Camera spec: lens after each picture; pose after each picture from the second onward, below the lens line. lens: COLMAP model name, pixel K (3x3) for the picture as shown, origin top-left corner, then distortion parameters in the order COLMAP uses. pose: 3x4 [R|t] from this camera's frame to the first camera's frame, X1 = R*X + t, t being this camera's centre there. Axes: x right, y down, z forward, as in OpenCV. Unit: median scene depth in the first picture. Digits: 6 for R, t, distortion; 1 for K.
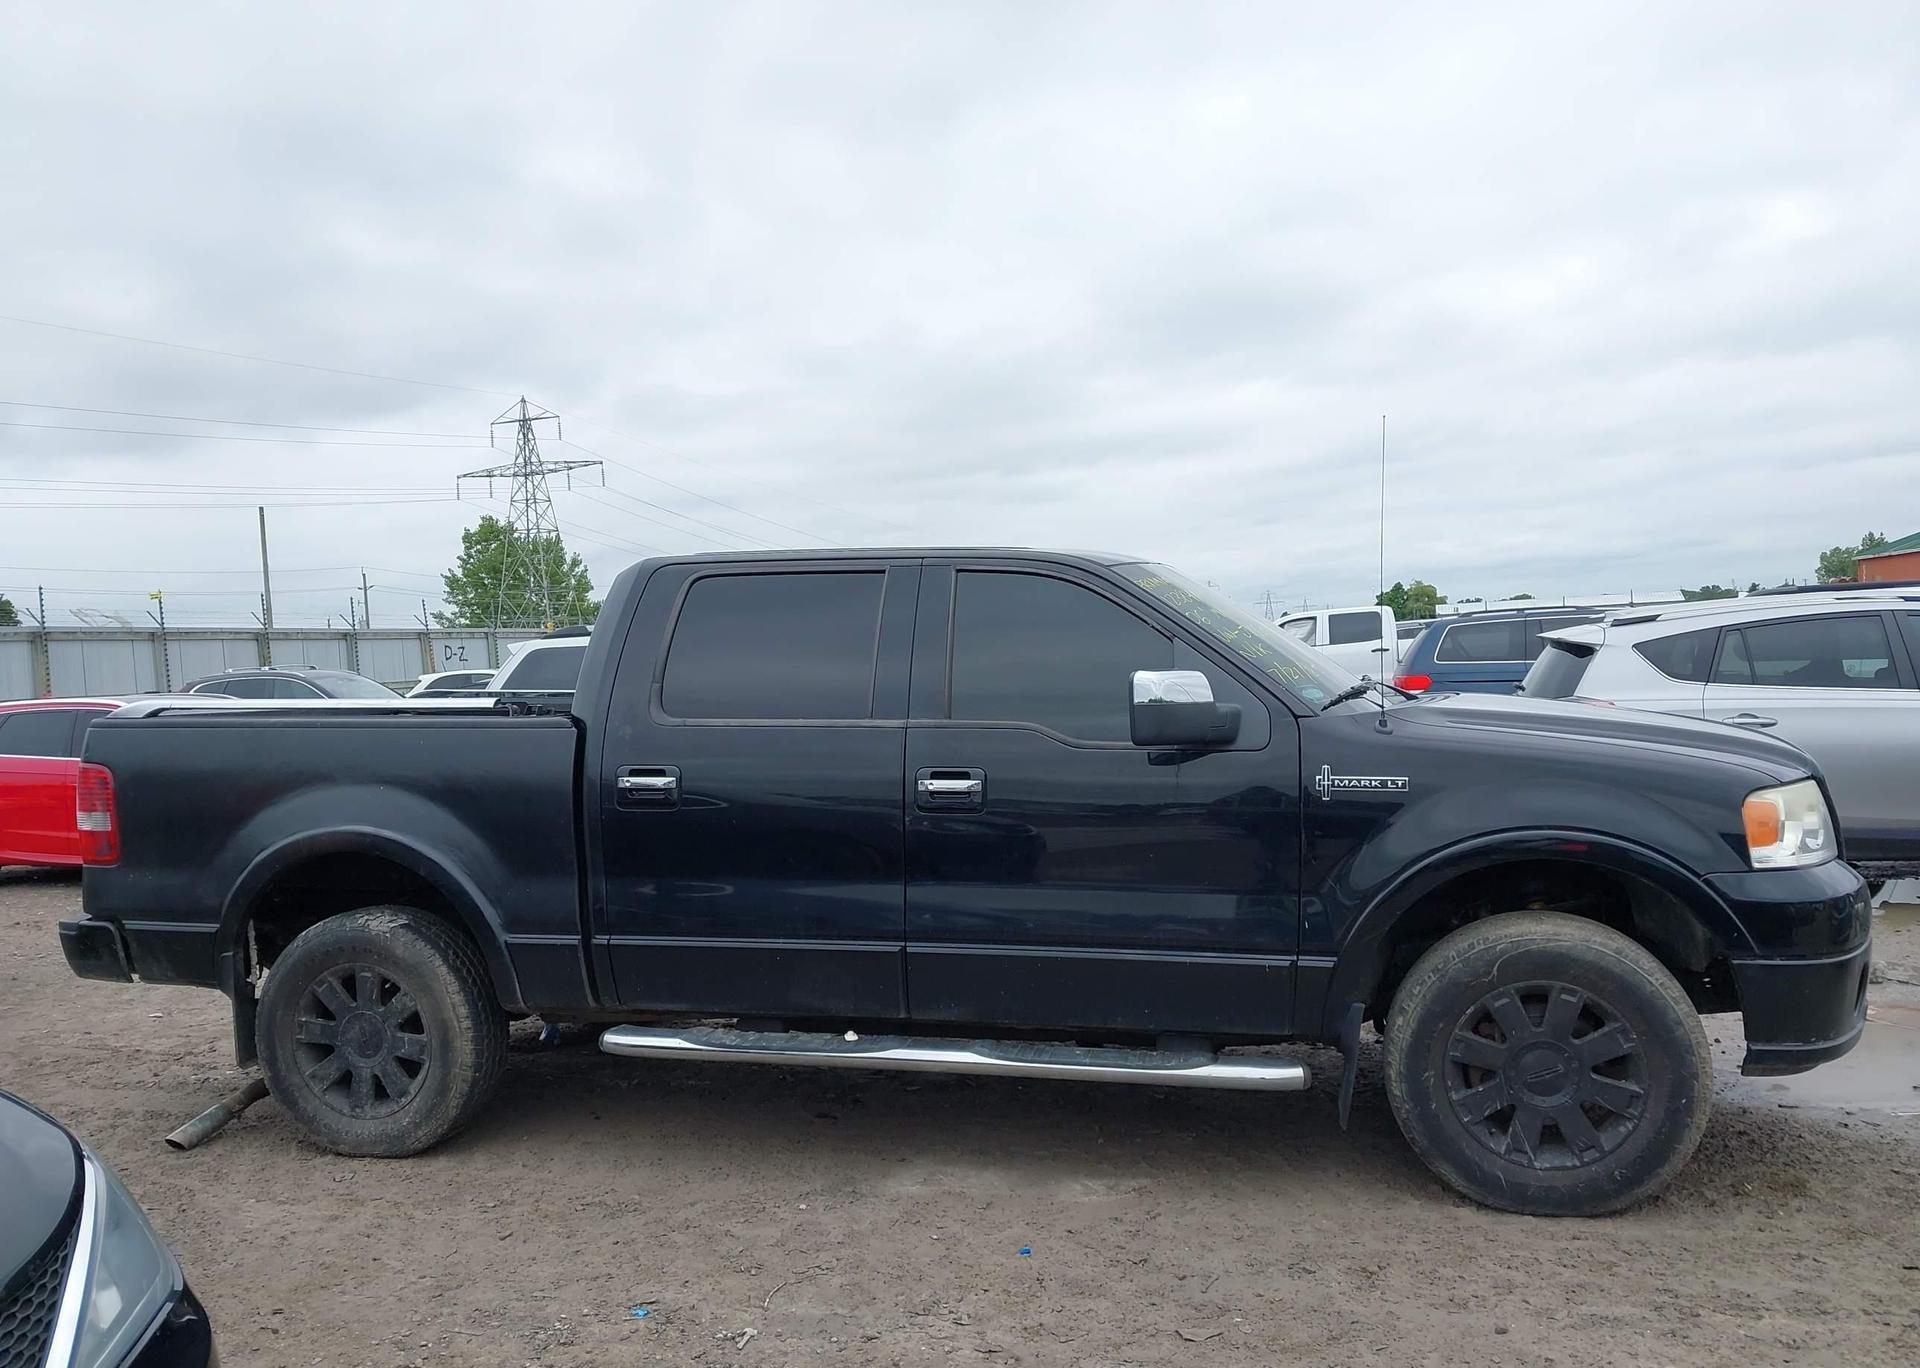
lens RADIAL K [[1537.3, 0, 970.9], [0, 1537.3, 706.0], [0, 0, 1]] dist [0.004151, -0.001920]
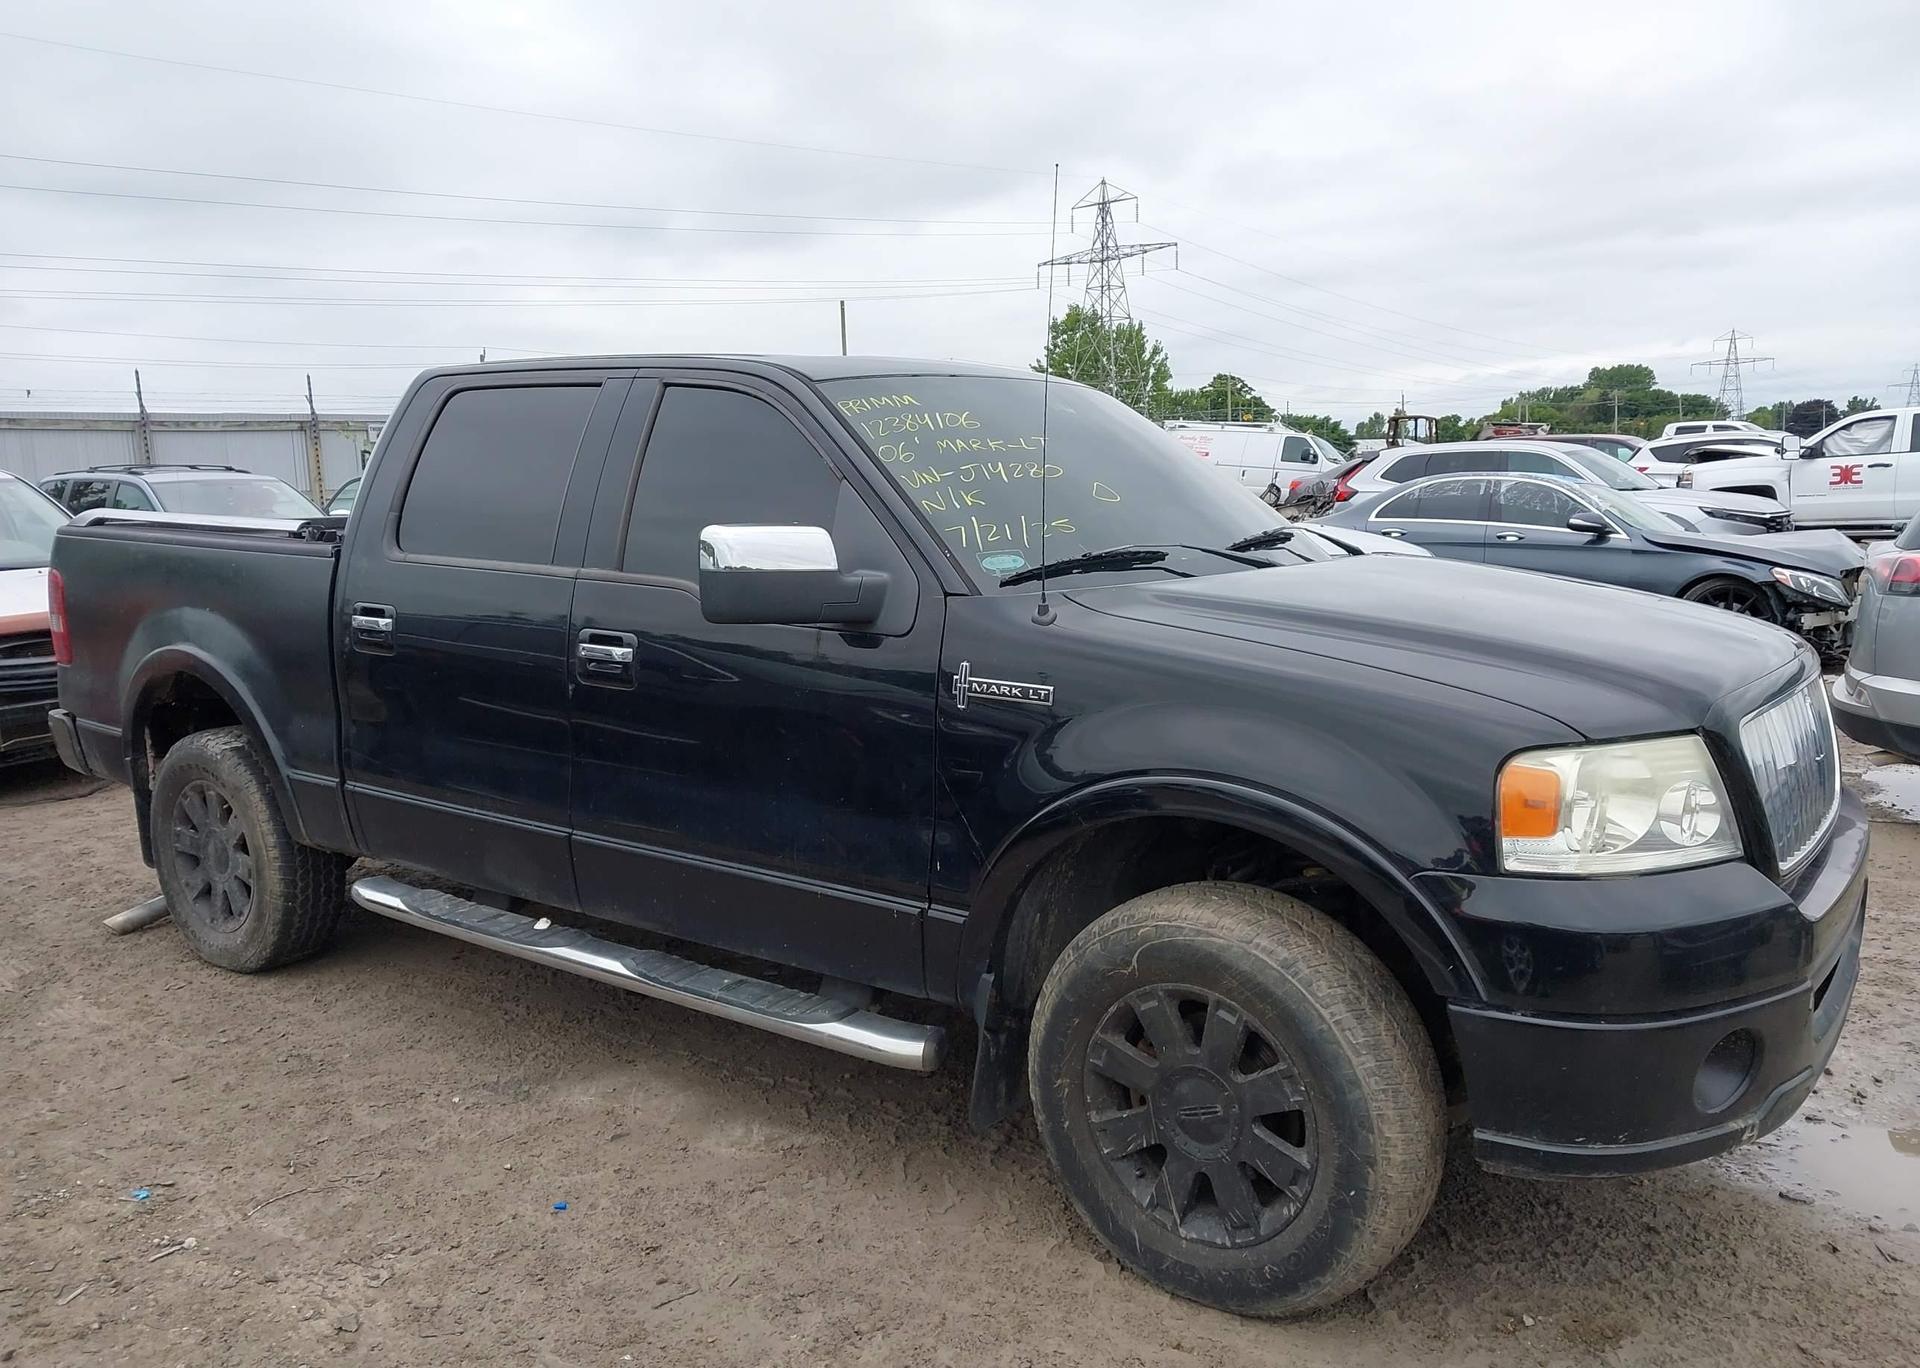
lens RADIAL K [[1548.0, 0, 960.0], [0, 1548.0, 684.0], [0, 0, 1]] dist [0.025795, -0.035893]
pose [[0.920066, 0.075105, -0.384496, 0.450519], [-0.028225, 0.991609, 0.126155, -0.039635], [0.390745, -0.105218, 0.914466, 0.267709]]
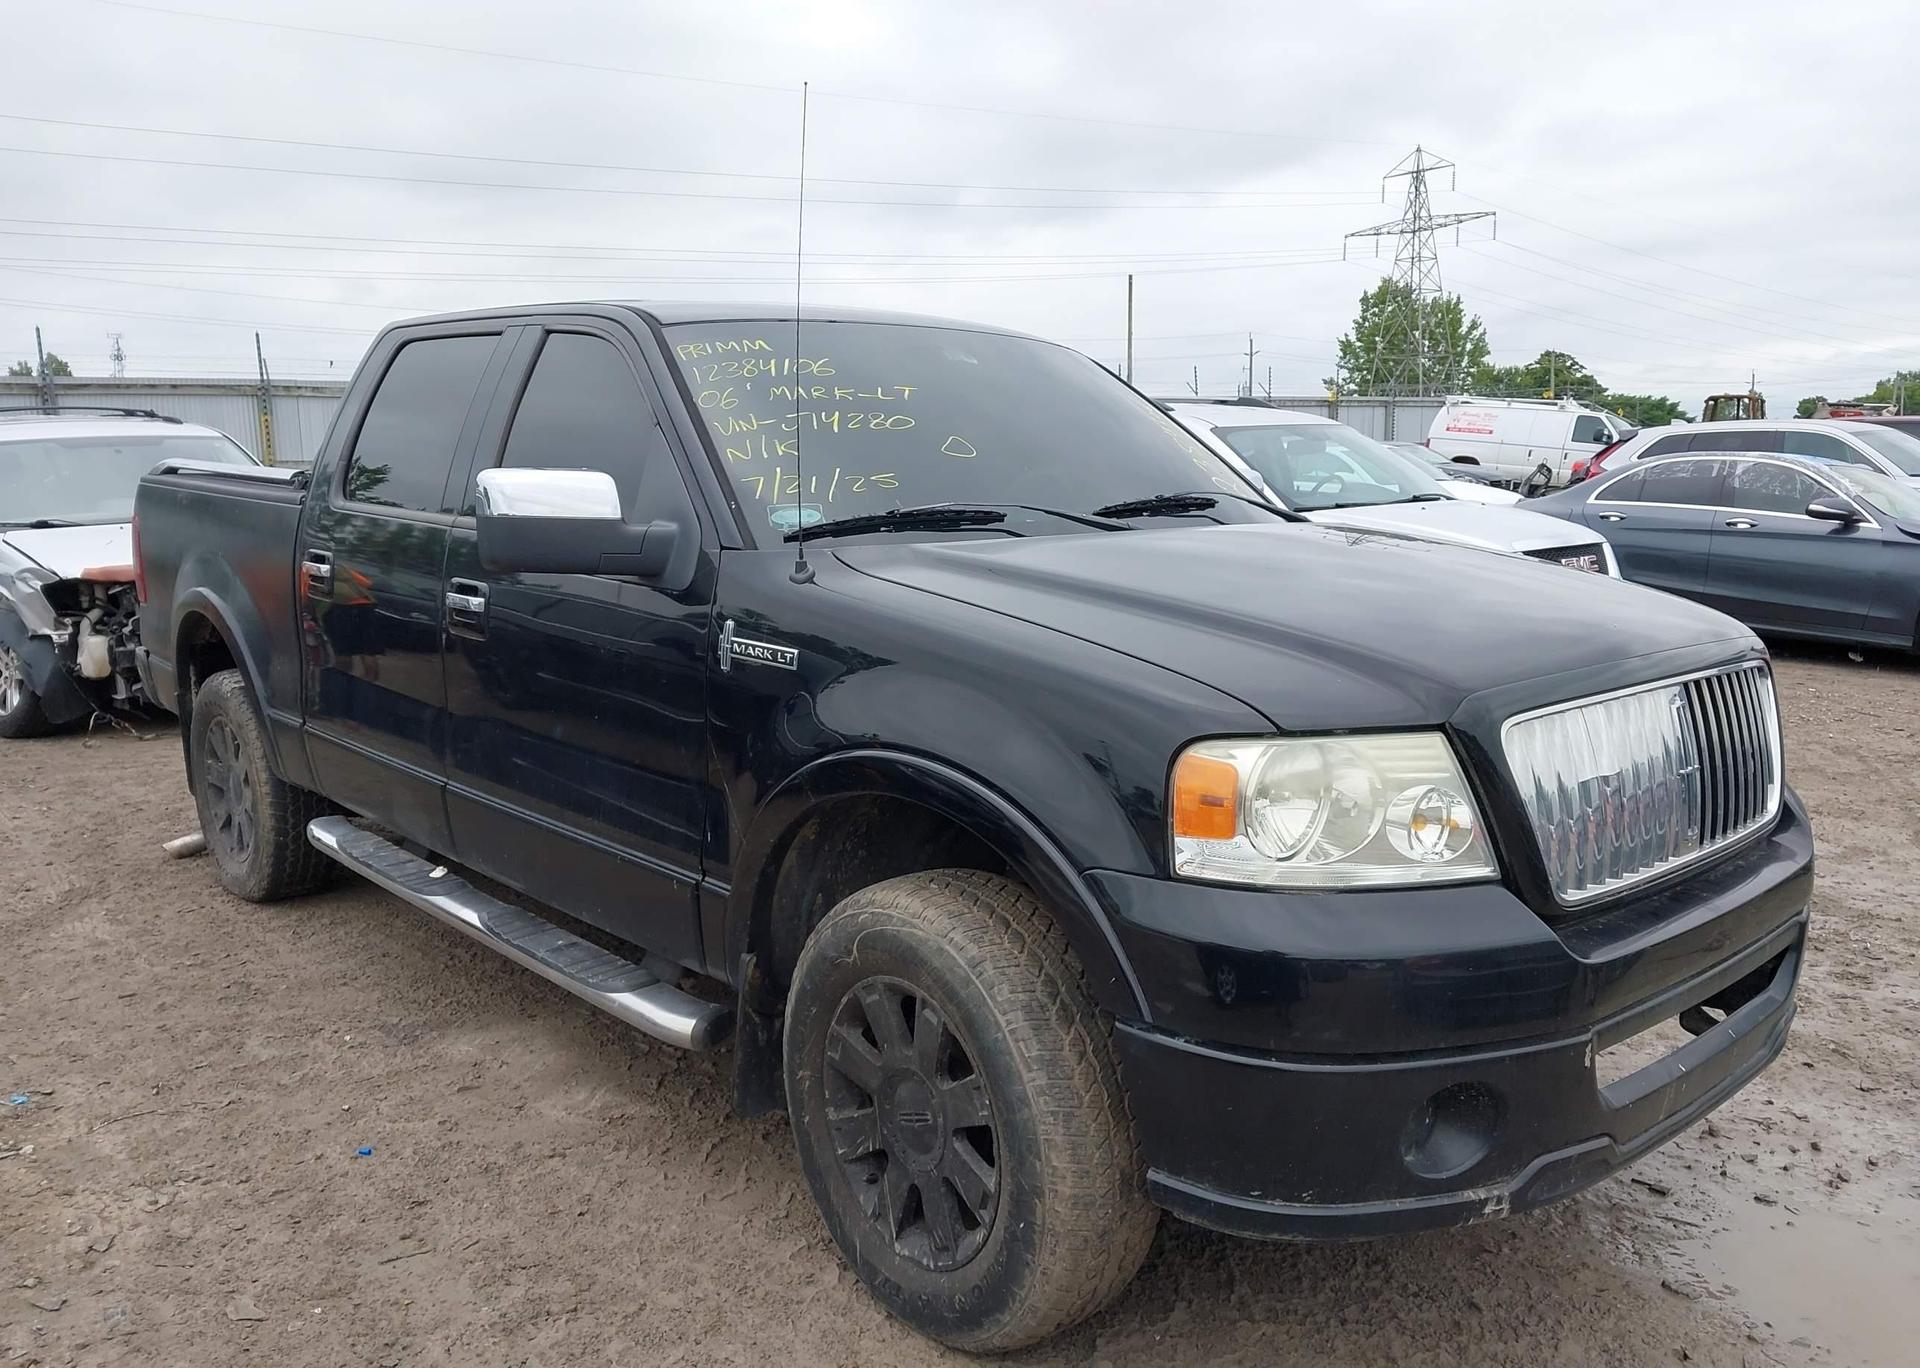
lens RADIAL K [[1548.0, 0, 960.0], [0, 1548.0, 684.0], [0, 0, 1]] dist [0.025795, -0.035893]
pose [[0.824089, 0.118314, -0.553967, 0.619789], [-0.043320, 0.988244, 0.146621, -0.035762], [0.564801, -0.096831, 0.819526, 0.411976]]
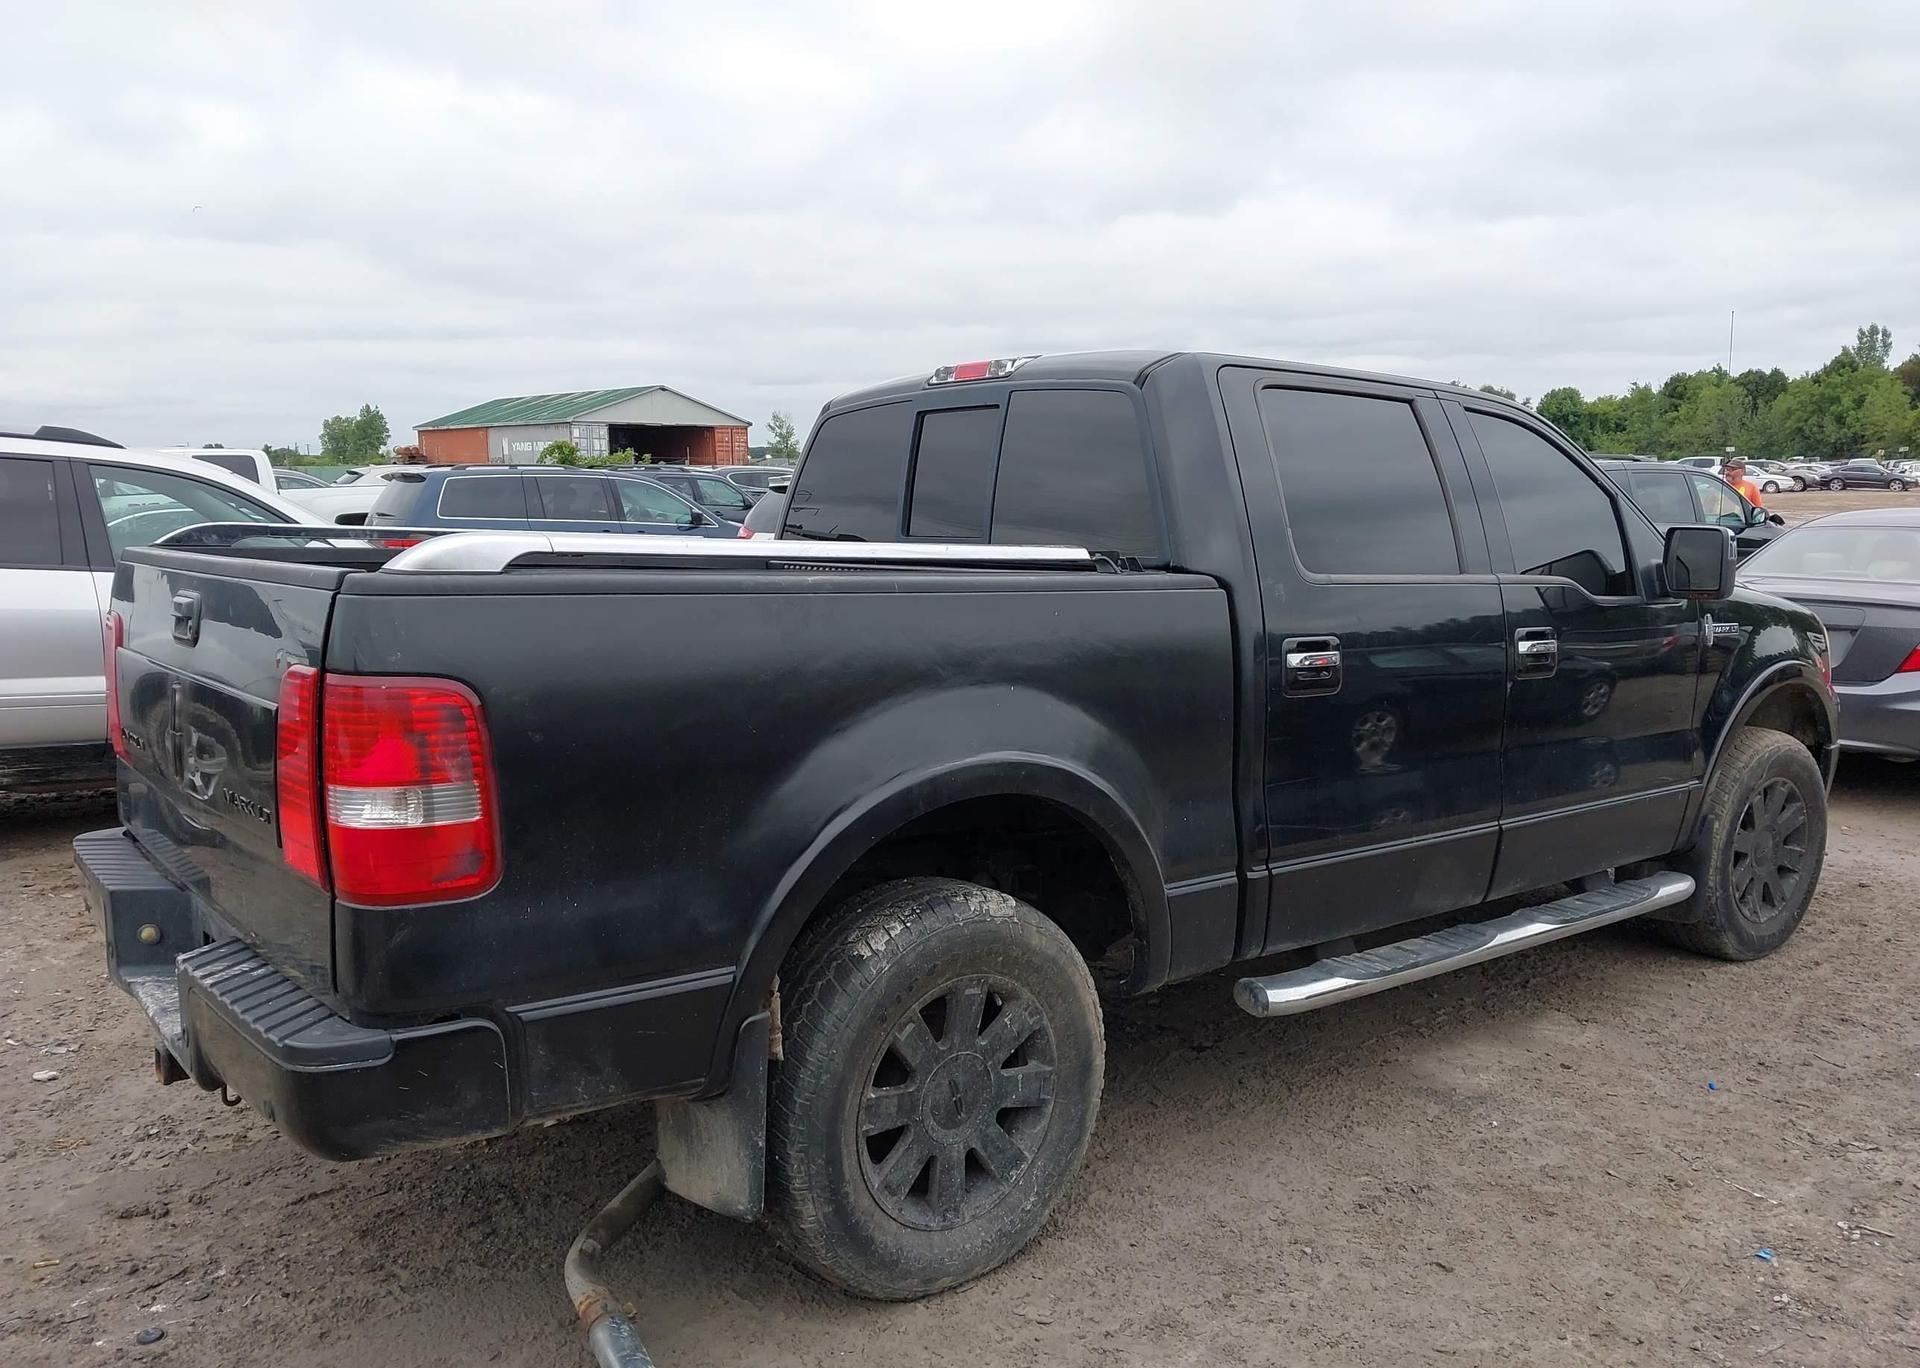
lens RADIAL K [[1527.5, 0, 968.5], [0, 1527.5, 704.6], [0, 0, 1]] dist [0.053611, -0.080056]
pose [[0.603025, -0.066194, 0.794971, -0.878471], [-0.004517, 0.996252, 0.086379, 0.007007], [-0.797709, -0.055680, 0.600466, 0.645242]]
